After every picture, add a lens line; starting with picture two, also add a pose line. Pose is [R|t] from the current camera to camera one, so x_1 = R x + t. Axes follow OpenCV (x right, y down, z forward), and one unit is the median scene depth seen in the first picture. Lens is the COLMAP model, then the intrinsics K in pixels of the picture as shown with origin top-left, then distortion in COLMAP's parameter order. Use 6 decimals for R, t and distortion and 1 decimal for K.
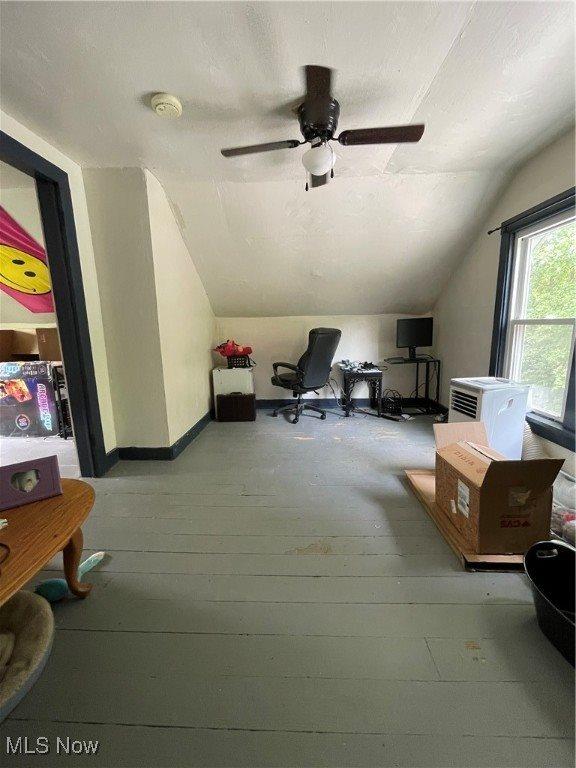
lens RADIAL K [[312.2, 0, 286.5], [0, 312.2, 381.5], [0, 0, 1]] dist [-0.002876, 0.001035]
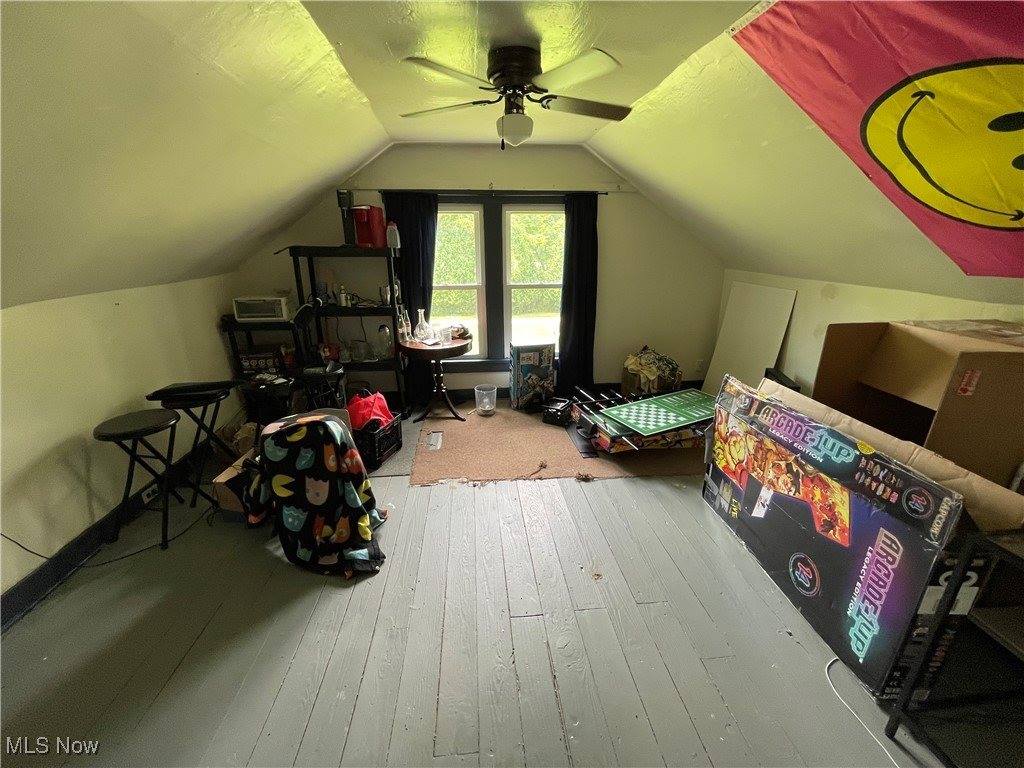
lens RADIAL K [[416.3, 0, 511.8], [0, 416.3, 382.2], [0, 0, 1]] dist [-0.002876, 0.001035]
pose [[0.133554, 0.333217, -0.933343, -0.489615], [-0.177590, 0.934583, 0.308248, -0.198034], [0.975000, 0.124585, 0.183994, 0.516310]]
